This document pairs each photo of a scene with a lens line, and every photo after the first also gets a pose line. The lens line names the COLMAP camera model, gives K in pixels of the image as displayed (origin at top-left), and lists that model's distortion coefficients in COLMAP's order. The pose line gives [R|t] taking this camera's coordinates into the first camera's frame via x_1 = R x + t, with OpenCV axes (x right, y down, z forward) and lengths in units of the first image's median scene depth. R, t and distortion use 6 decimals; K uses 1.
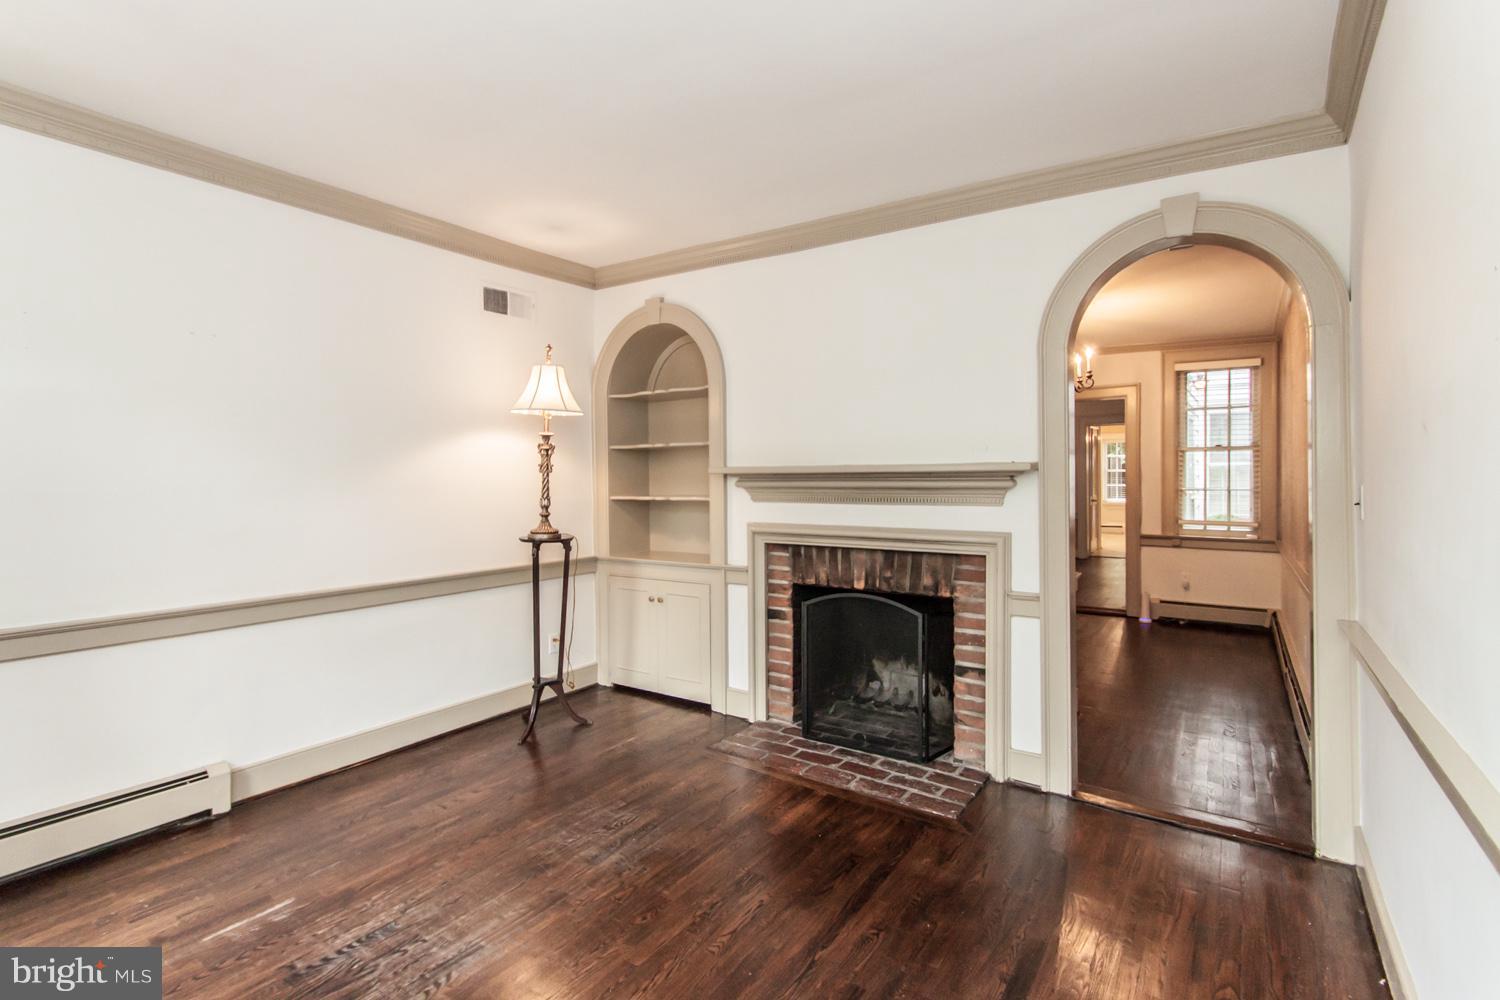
lens RADIAL K [[719.8, 0, 749.2], [0, 719.8, 491.3], [0, 0, 1]] dist [0.025268, -0.024983]
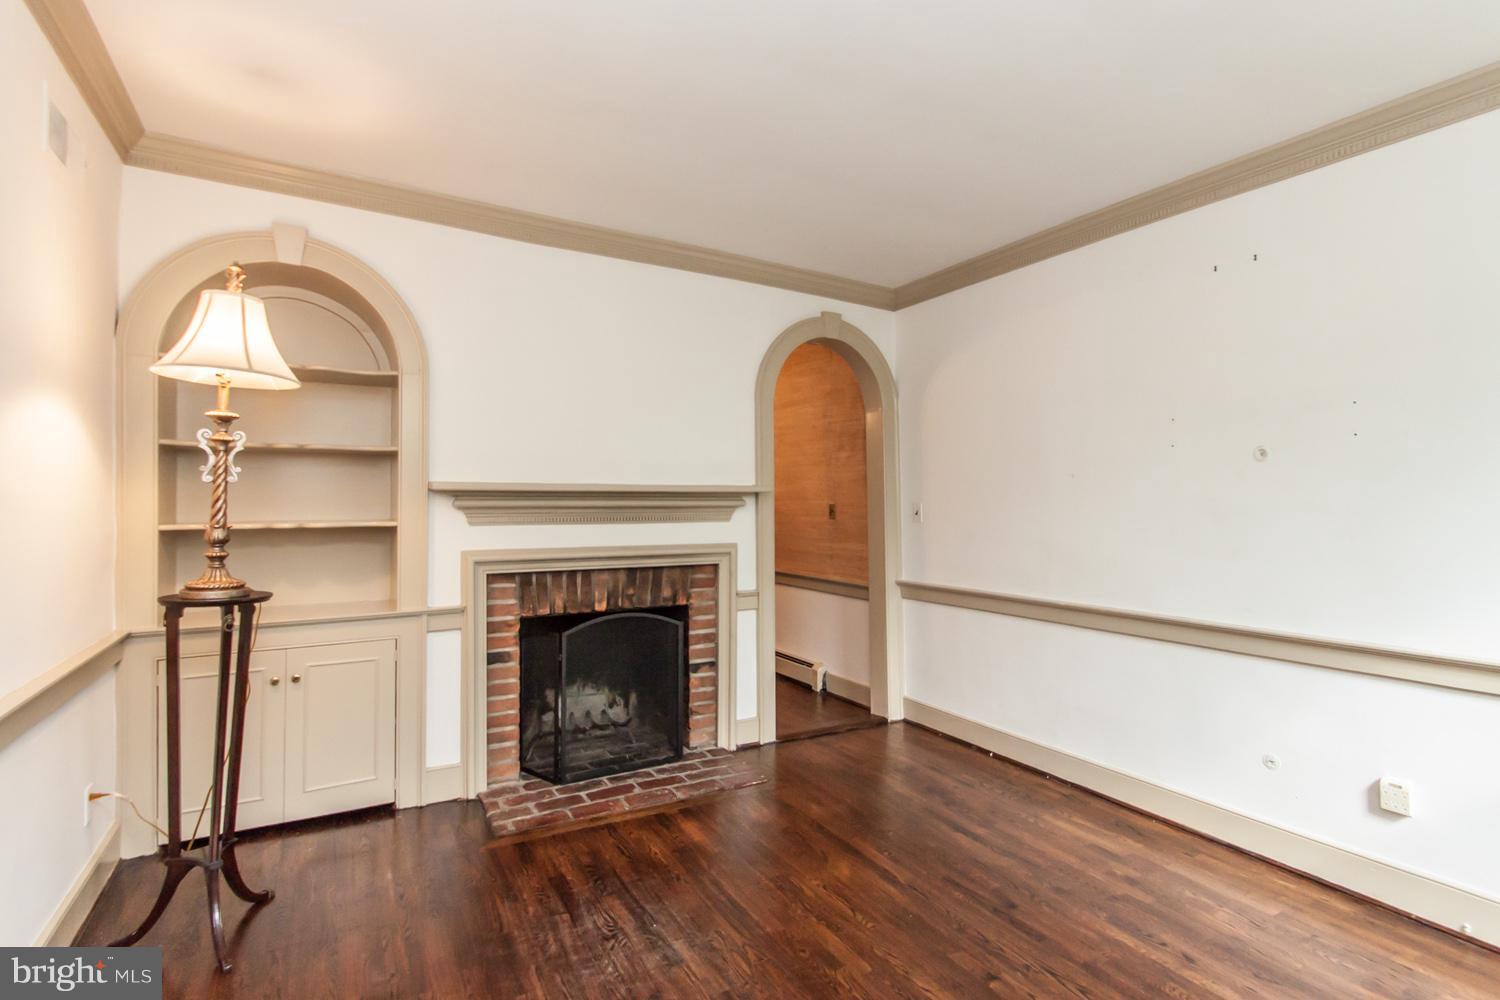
lens RADIAL K [[719.2, 0, 750.0], [0, 719.2, 500.0], [0, 0, 1]] dist [-0.000950, -0.000184]
pose [[0.433359, 0.011057, 0.901153, -0.653050], [0.014237, 0.999716, -0.019113, 0.007231], [-0.901109, 0.021113, 0.433079, 0.403902]]
